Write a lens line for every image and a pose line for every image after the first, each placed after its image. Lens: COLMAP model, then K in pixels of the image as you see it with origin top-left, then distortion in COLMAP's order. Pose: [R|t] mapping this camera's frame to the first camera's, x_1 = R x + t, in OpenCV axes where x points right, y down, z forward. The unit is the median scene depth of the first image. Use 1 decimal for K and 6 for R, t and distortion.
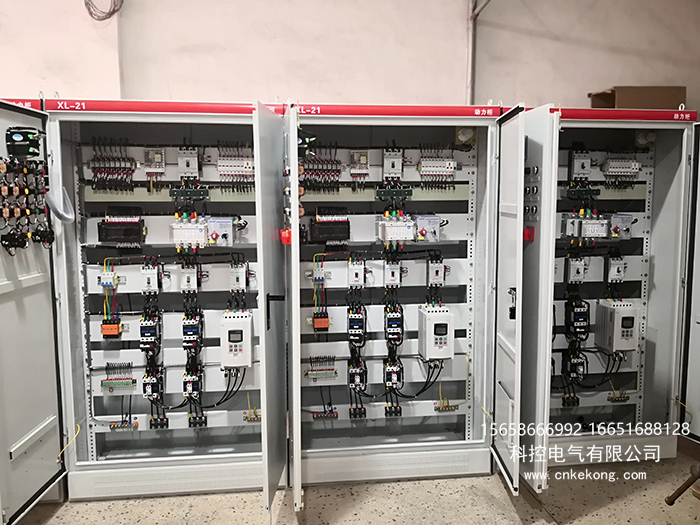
lens RADIAL K [[575.2, 0, 355.6], [0, 575.2, 260.9], [0, 0, 1]] dist [0.026275, -0.051279]
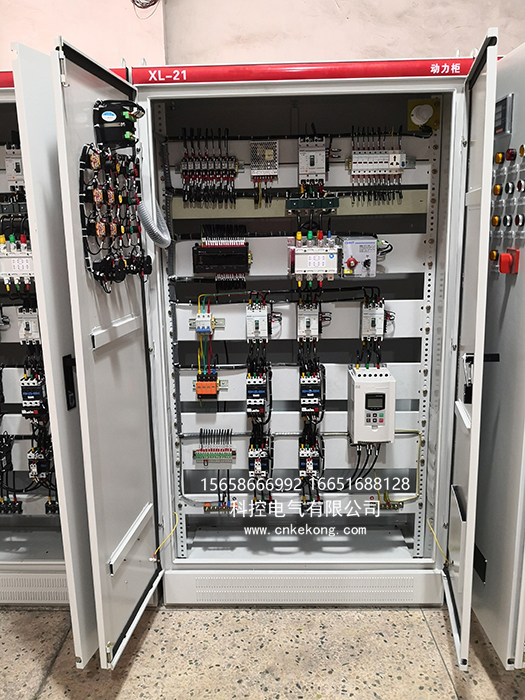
lens RADIAL K [[575.2, 0, 261.9], [0, 575.2, 348.2], [0, 0, 1]] dist [0.026275, -0.051279]
pose [[0.987225, 0.013359, -0.158774, -0.228395], [0.002093, 0.995306, 0.096757, -0.007431], [0.159321, -0.095853, 0.982562, 0.260369]]
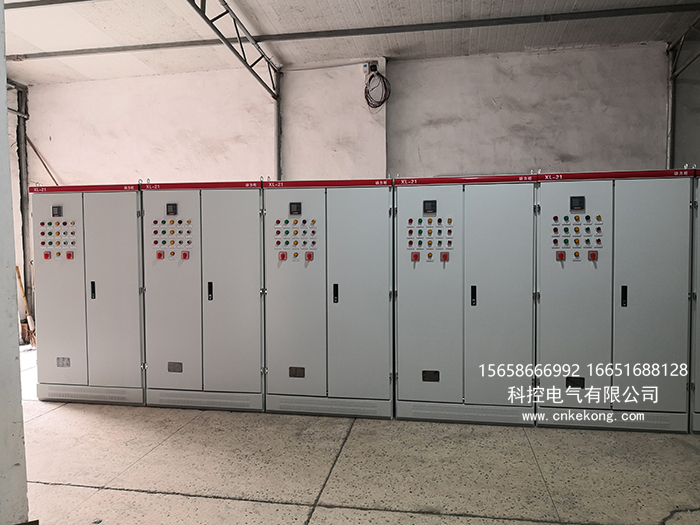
lens RADIAL K [[575.2, 0, 345.6], [0, 575.2, 259.5], [0, 0, 1]] dist [0.026275, -0.051279]
pose [[0.949363, 0.006269, -0.314120, -0.112196], [-0.023386, 0.998437, -0.050756, 0.046906], [0.313311, 0.055532, 0.948026, -0.580745]]
